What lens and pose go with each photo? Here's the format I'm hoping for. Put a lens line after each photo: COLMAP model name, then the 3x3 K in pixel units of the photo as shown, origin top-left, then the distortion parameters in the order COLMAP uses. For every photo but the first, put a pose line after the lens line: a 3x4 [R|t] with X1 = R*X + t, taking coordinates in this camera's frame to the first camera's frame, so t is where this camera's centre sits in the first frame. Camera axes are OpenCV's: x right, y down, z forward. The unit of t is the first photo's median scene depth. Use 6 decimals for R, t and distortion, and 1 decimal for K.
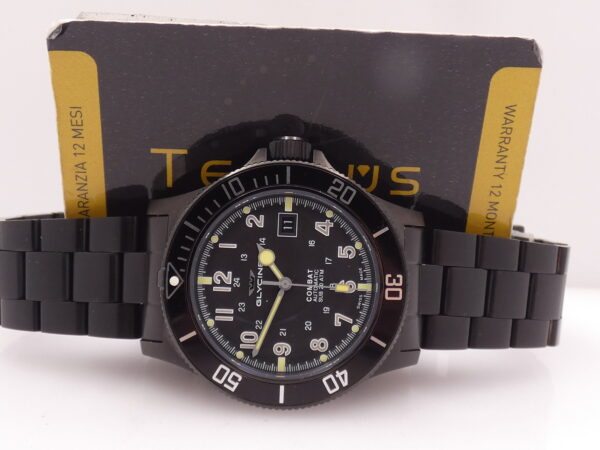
lens RADIAL K [[798.0, 0, 305.7], [0, 798.0, 231.4], [0, 0, 1]] dist [-0.018817, 0.000000]
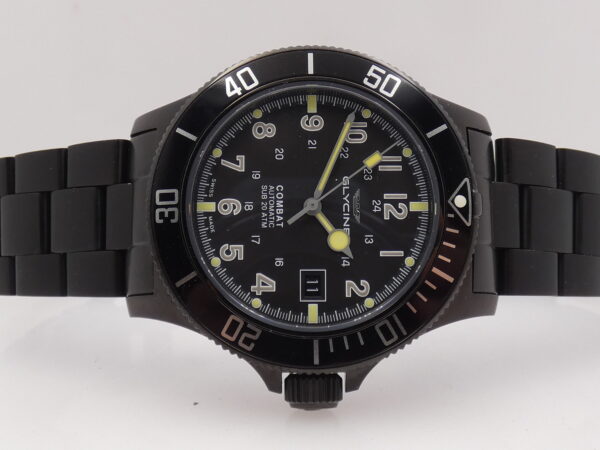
lens RADIAL K [[798.0, 0, 300.2], [0, 798.0, 227.5], [0, 0, 1]] dist [-0.018817, 0.000000]
pose [[-0.997737, 0.037830, -0.055577, 0.028406], [-0.047856, -0.980249, 0.191891, -0.097464], [-0.047220, 0.194116, 0.979841, 0.267751]]
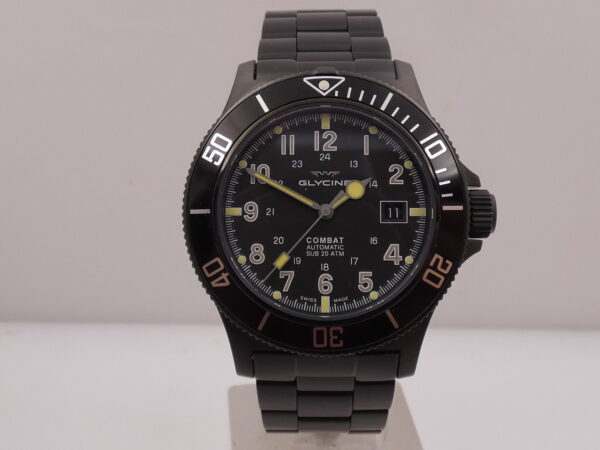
lens RADIAL K [[798.0, 0, 295.9], [0, 798.0, 225.3], [0, 0, 1]] dist [-0.018817, 0.000000]
pose [[0.040085, 0.989193, -0.141036, 0.110241], [-0.997111, 0.048714, 0.058272, 0.048226], [0.064512, 0.138292, 0.988288, 0.141307]]
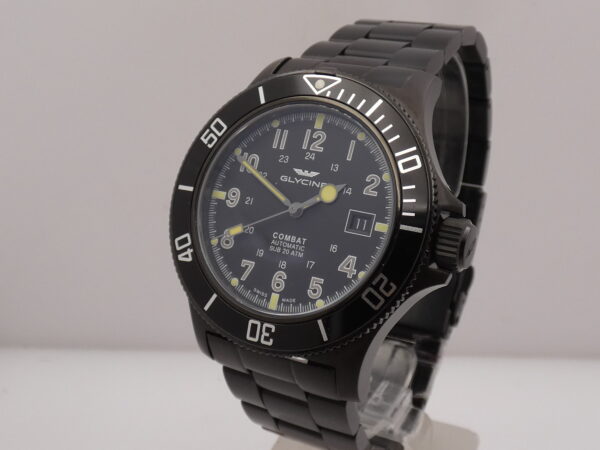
lens RADIAL K [[798.0, 0, 299.7], [0, 798.0, 224.0], [0, 0, 1]] dist [-0.018817, 0.000000]
pose [[-0.225246, 0.963095, -0.147354, 0.114036], [-0.866801, -0.129029, 0.481671, -0.352118], [0.444882, 0.236221, 0.863875, 0.265290]]
